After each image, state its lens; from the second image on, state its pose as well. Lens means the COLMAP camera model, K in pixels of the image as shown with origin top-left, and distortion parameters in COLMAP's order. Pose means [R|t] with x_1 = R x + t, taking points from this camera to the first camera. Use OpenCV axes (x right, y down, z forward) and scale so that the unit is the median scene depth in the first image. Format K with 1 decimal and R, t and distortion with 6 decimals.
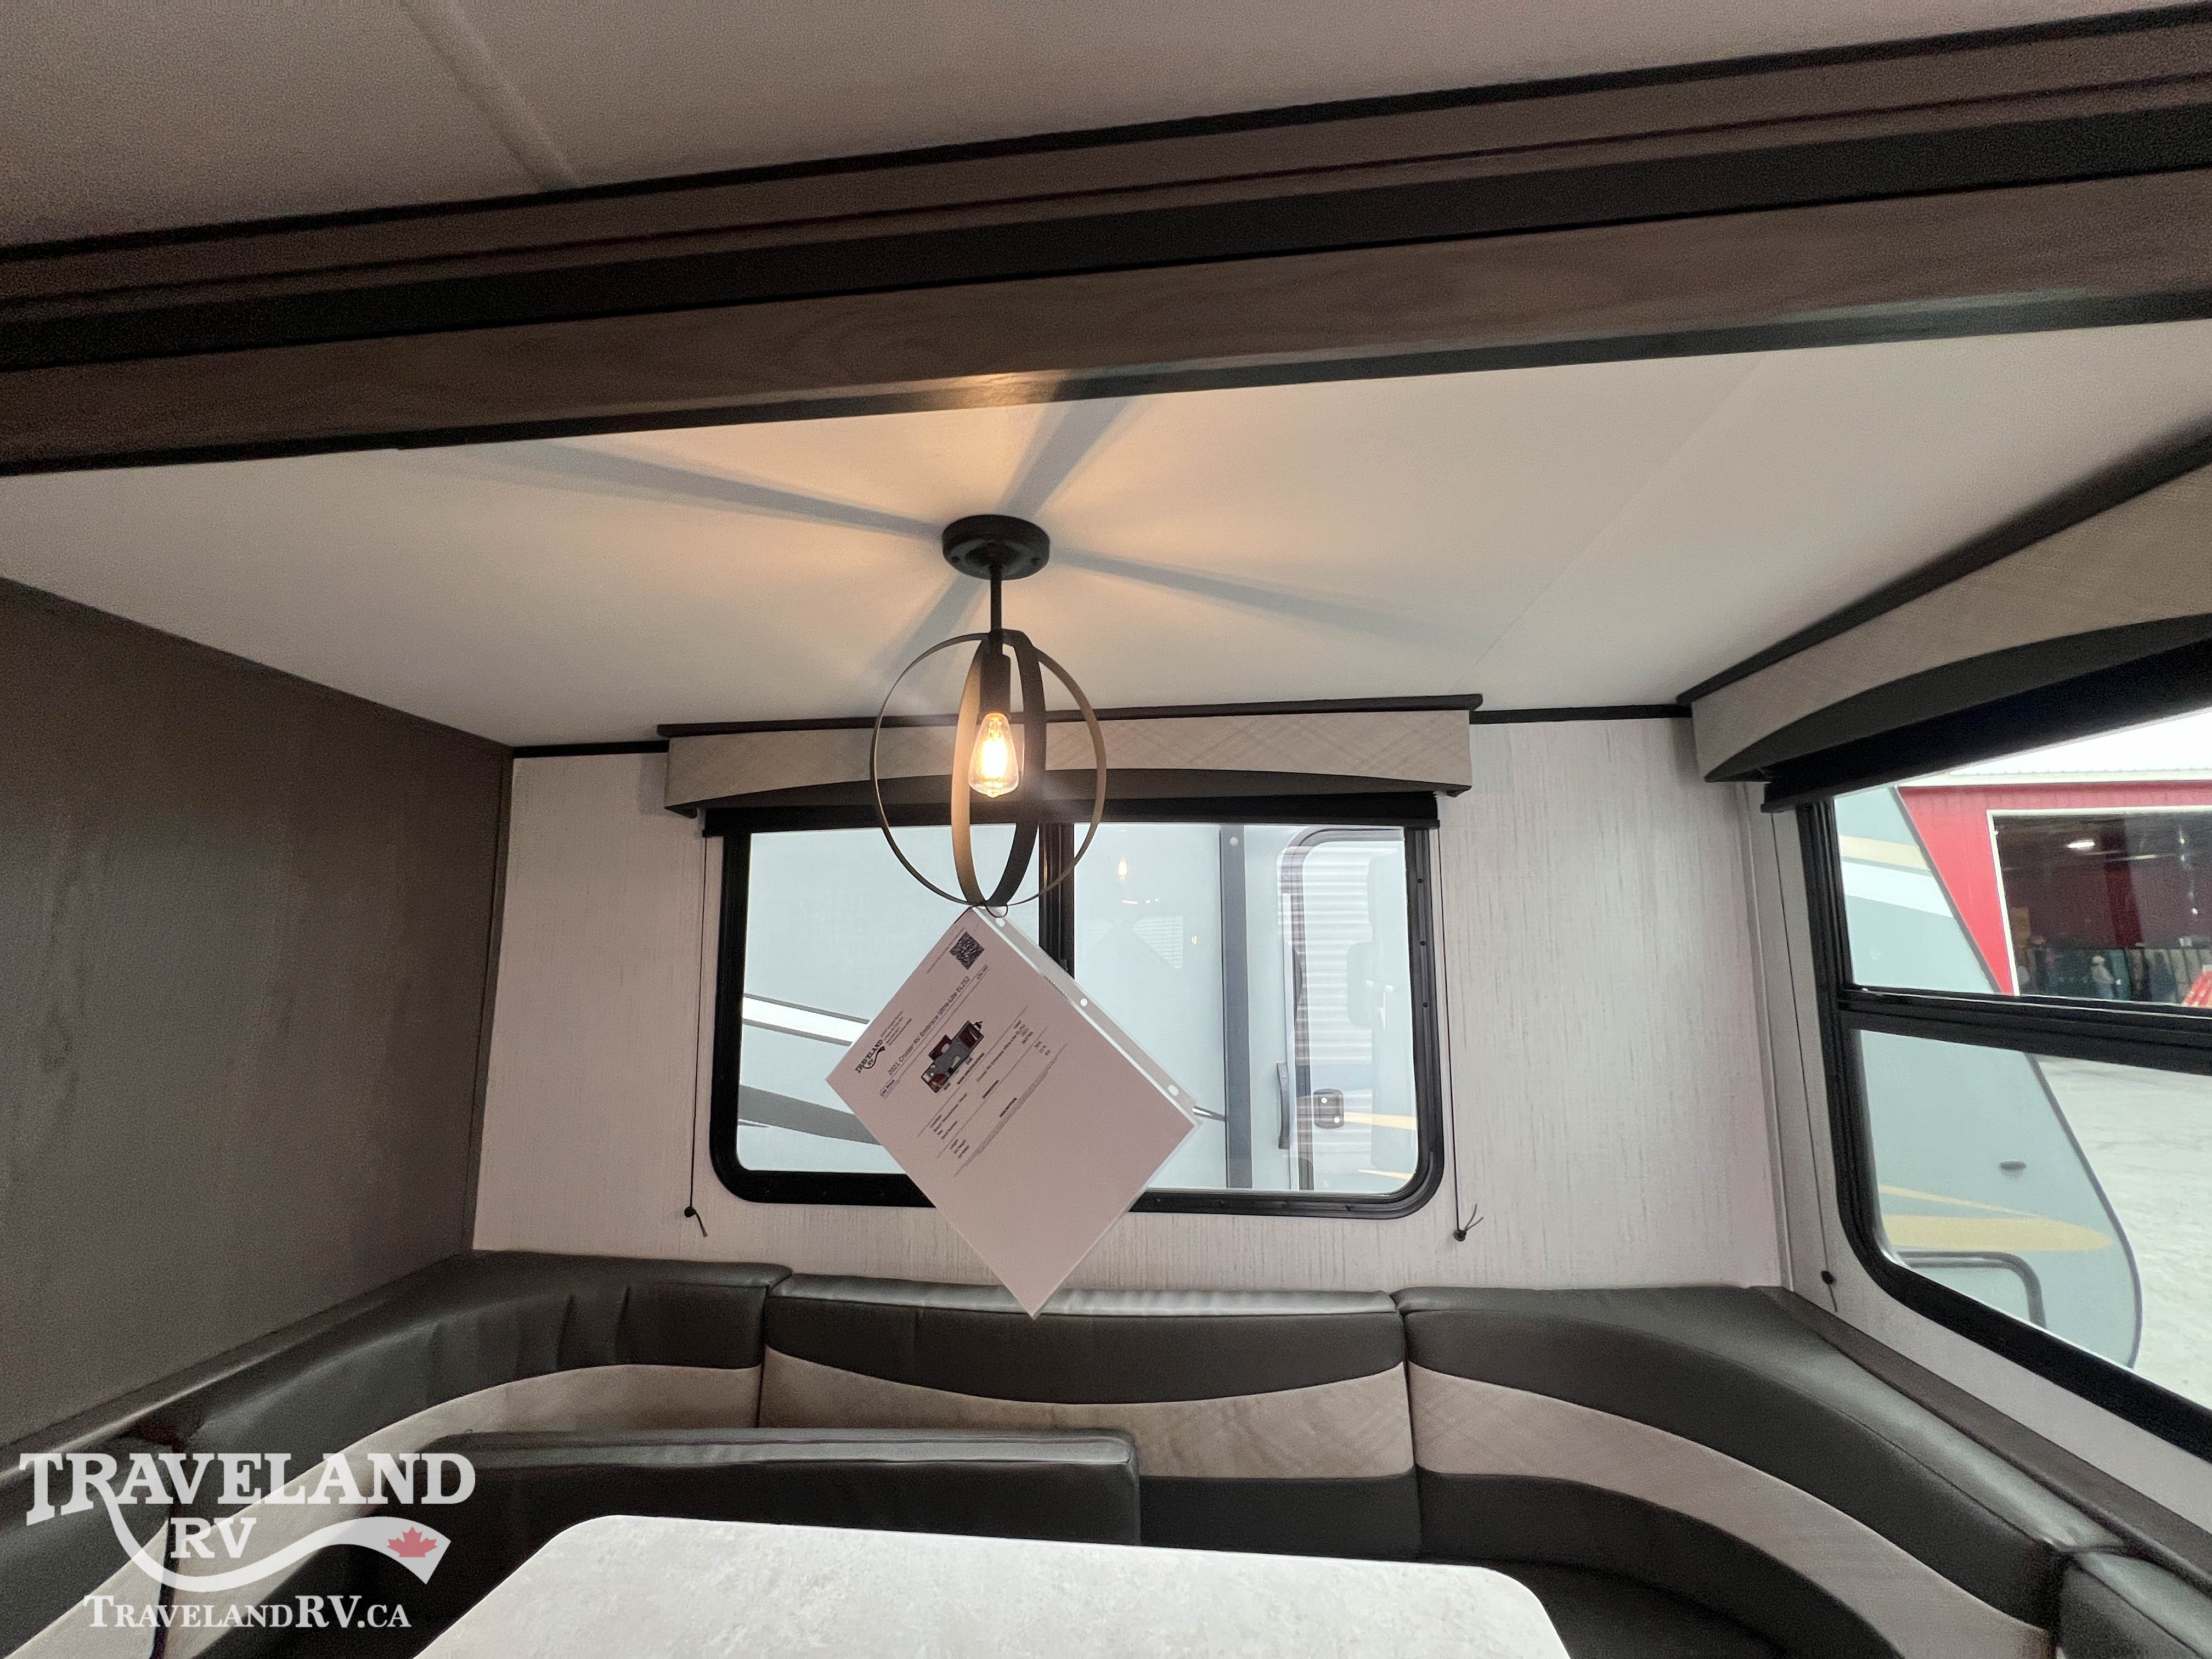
lens RADIAL K [[884.8, 0, 1099.2], [0, 884.8, 824.7], [0, 0, 1]] dist [0.002478, -0.000911]
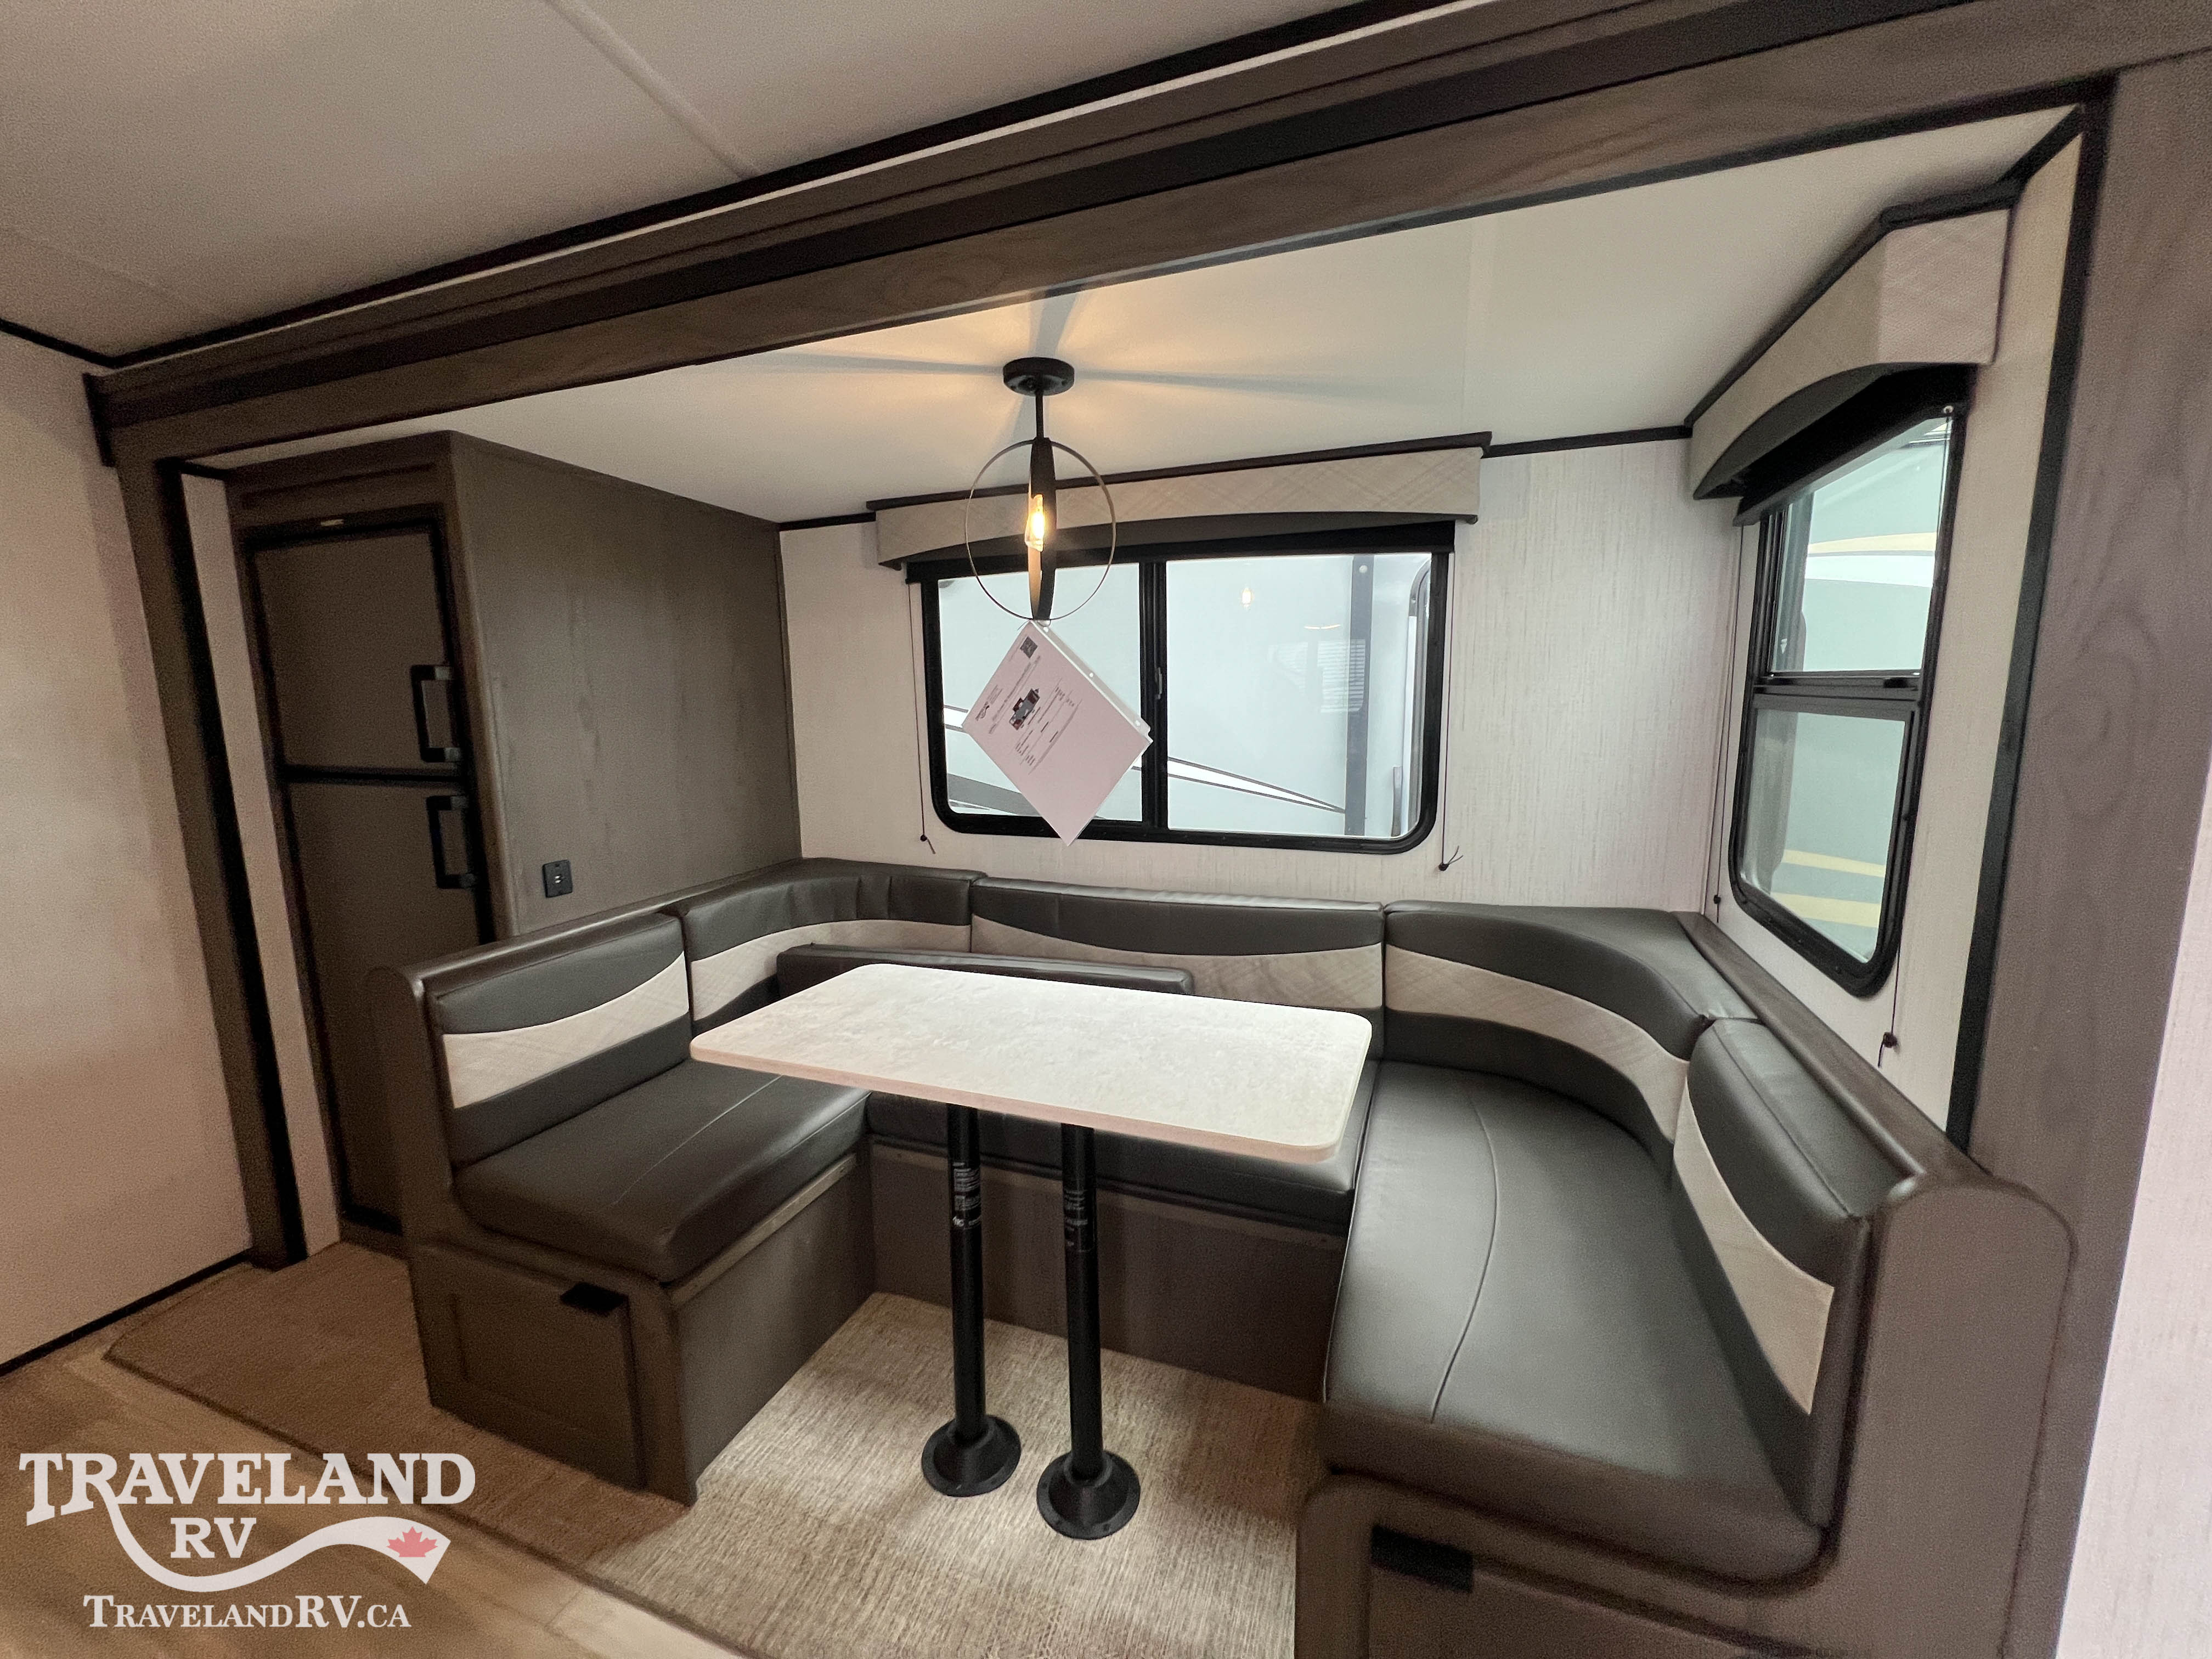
lens RADIAL K [[884.8, 0, 1099.9], [0, 884.8, 827.3], [0, 0, 1]] dist [0.002478, -0.000911]
pose [[0.965809, 0.030826, -0.257415, 0.250851], [0.044979, 0.957925, 0.283473, -0.001003], [0.255322, -0.285359, 0.923786, -0.367337]]
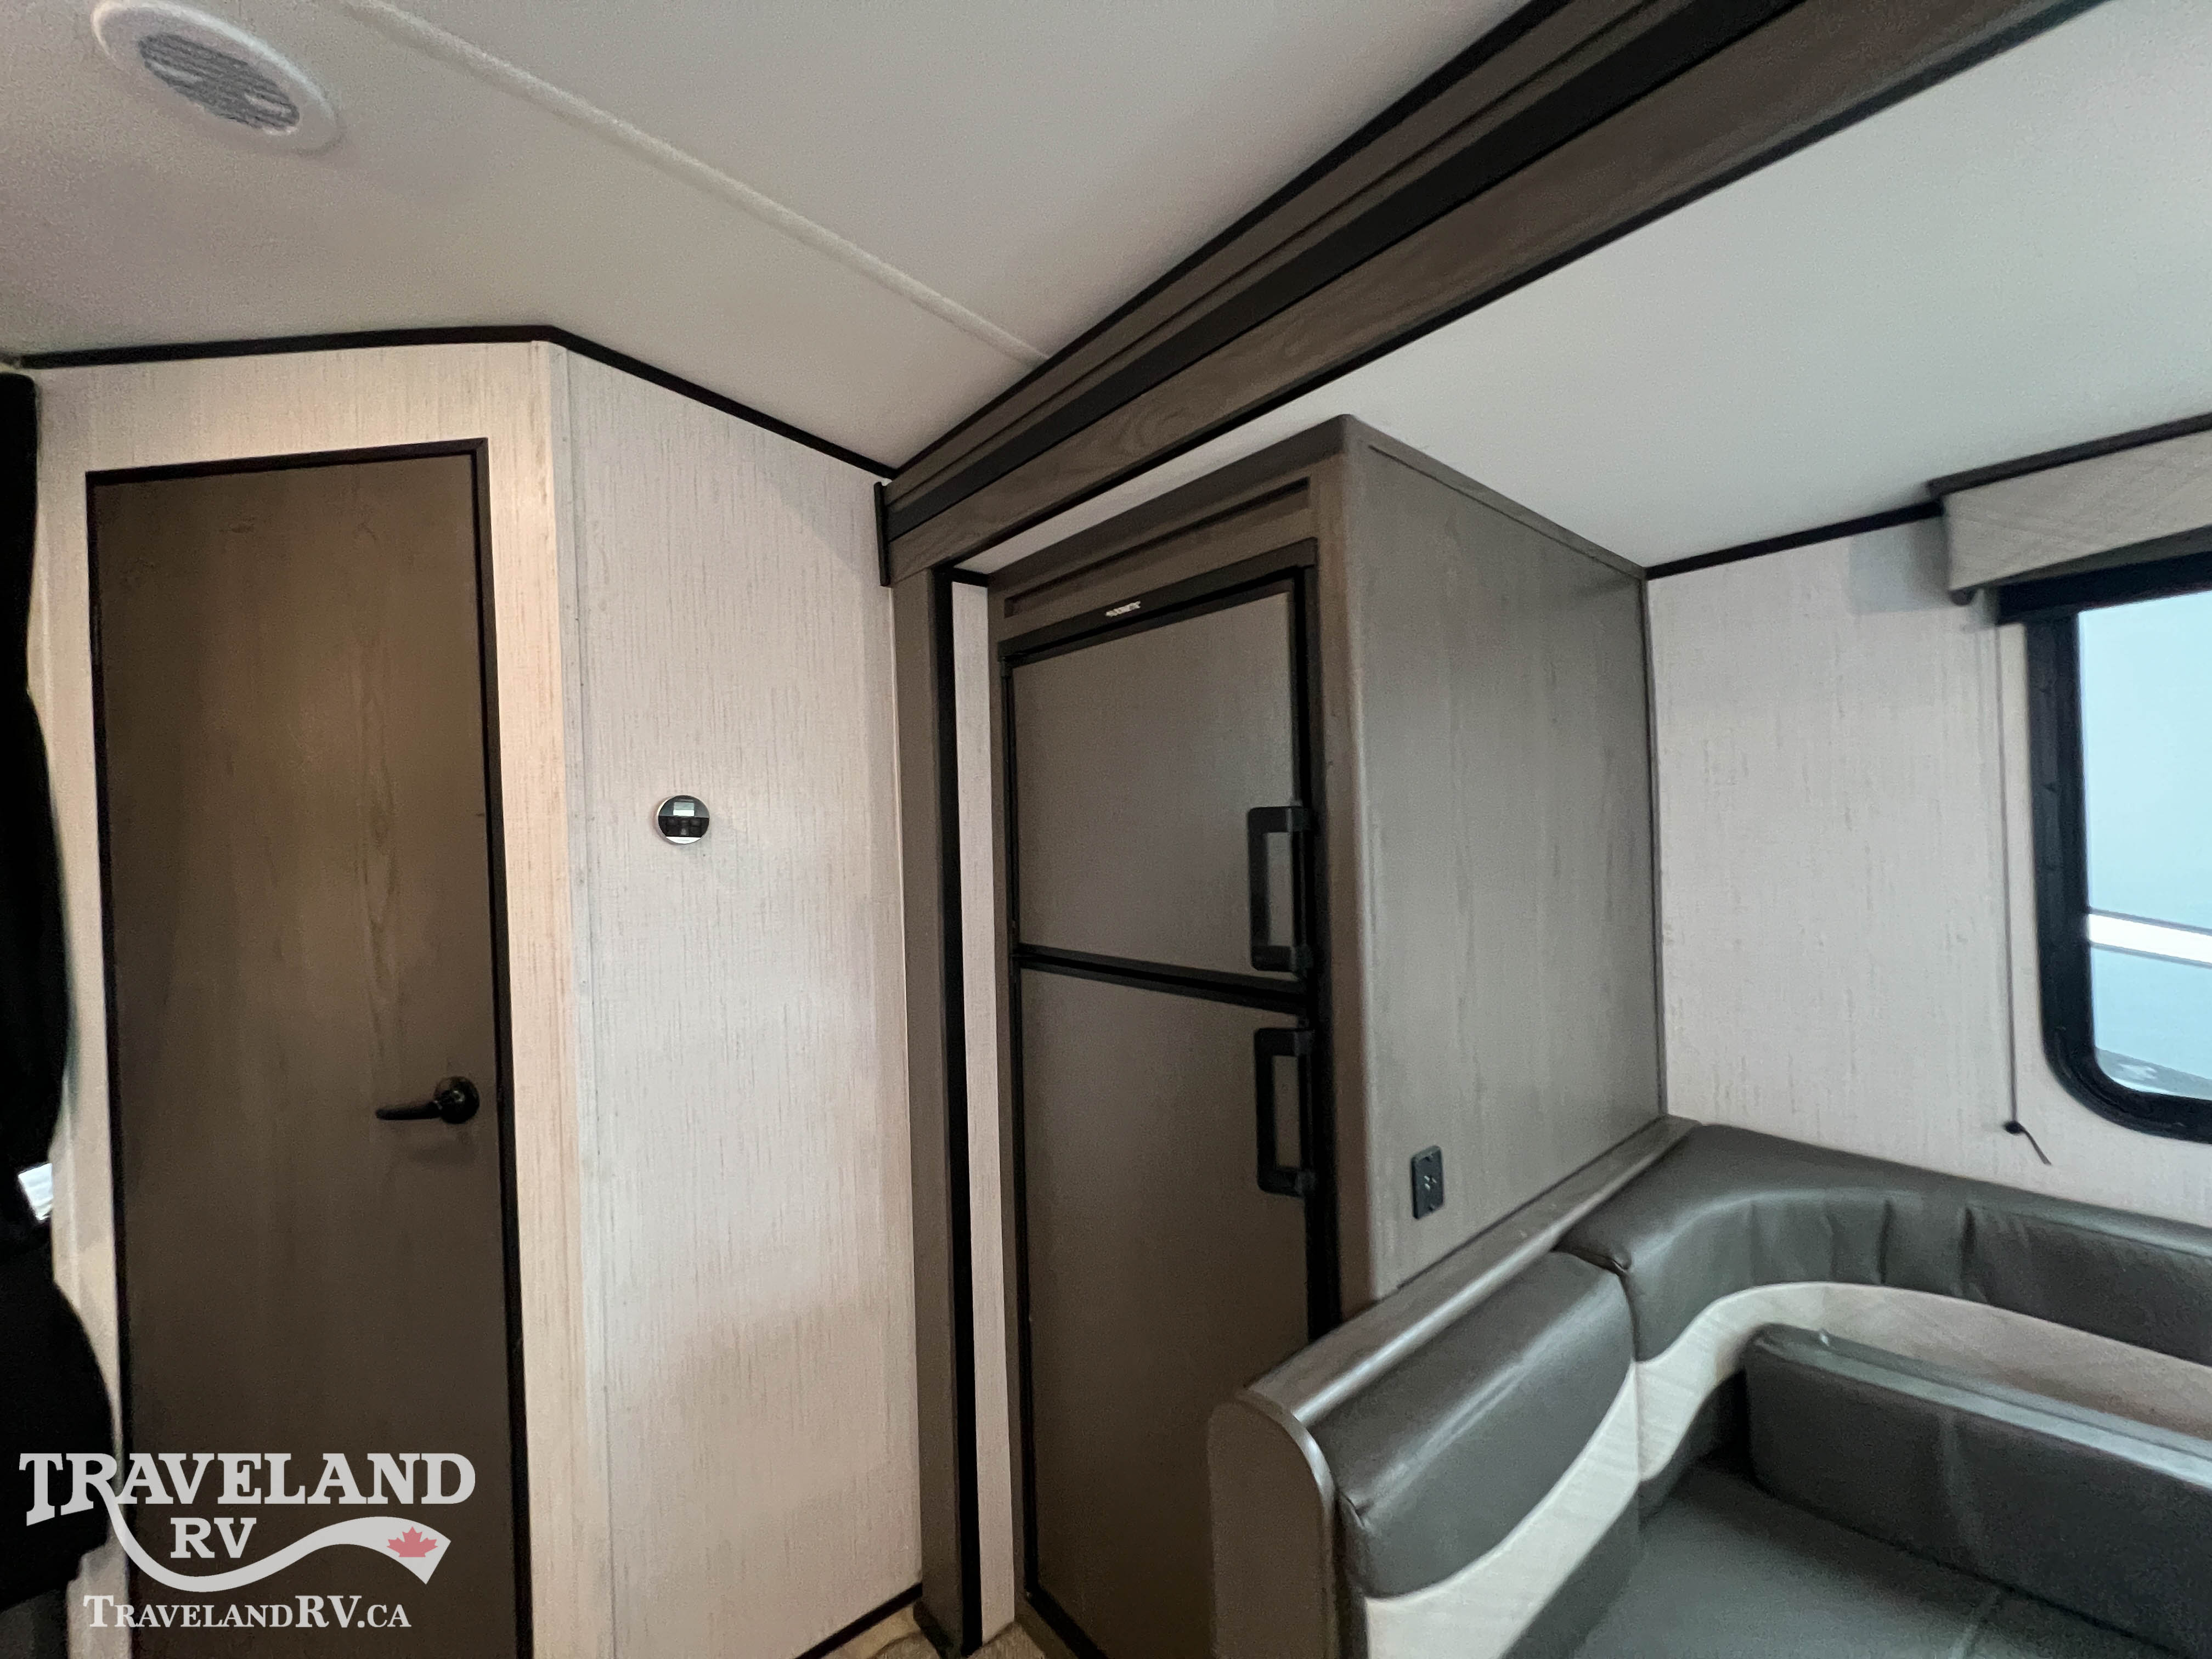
lens RADIAL K [[884.8, 0, 1106.0], [0, 884.8, 826.9], [0, 0, 1]] dist [0.002478, -0.000911]
pose [[0.720385, -0.019834, -0.693290, -0.546366], [0.120818, 0.987897, 0.097279, 0.018365], [0.682970, -0.153840, 0.714063, -0.033602]]
